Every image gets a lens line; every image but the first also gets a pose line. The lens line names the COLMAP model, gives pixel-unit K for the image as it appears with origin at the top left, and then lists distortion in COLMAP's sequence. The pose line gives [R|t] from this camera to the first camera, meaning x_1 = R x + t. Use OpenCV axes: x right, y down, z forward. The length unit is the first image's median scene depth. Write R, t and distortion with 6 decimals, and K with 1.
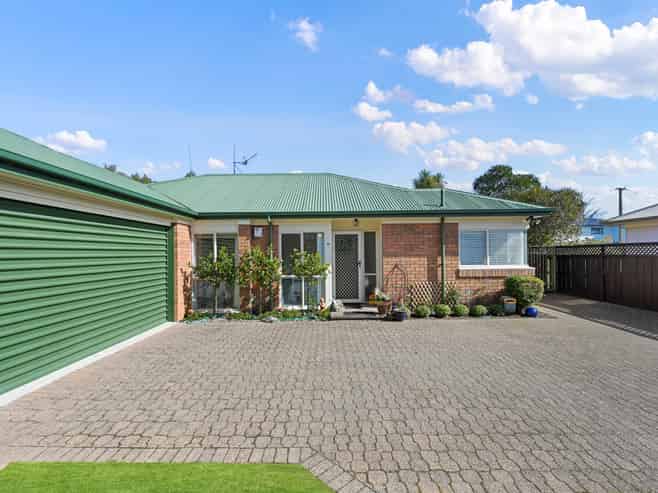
lens RADIAL K [[319.6, 0, 328.6], [0, 319.6, 255.5], [0, 0, 1]] dist [-0.000252, 0.000054]
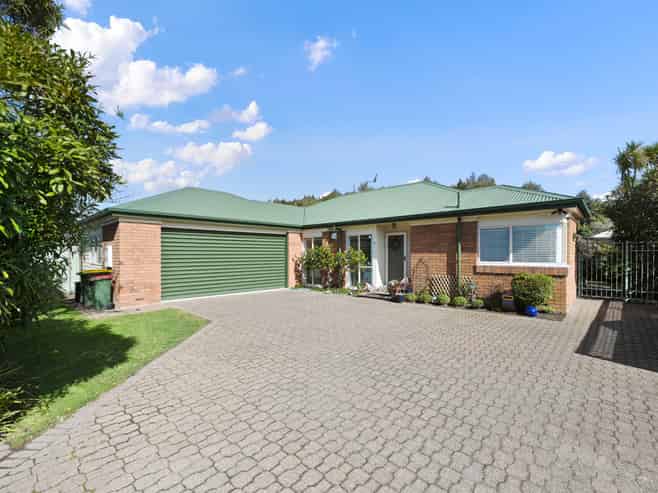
lens RADIAL K [[319.6, 0, 328.6], [0, 319.6, 255.5], [0, 0, 1]] dist [-0.000252, 0.000054]
pose [[0.713316, 0.013780, -0.700707, 0.806355], [-0.008444, 0.999903, 0.011068, 0.003716], [0.700792, -0.001979, 0.713363, -0.098831]]
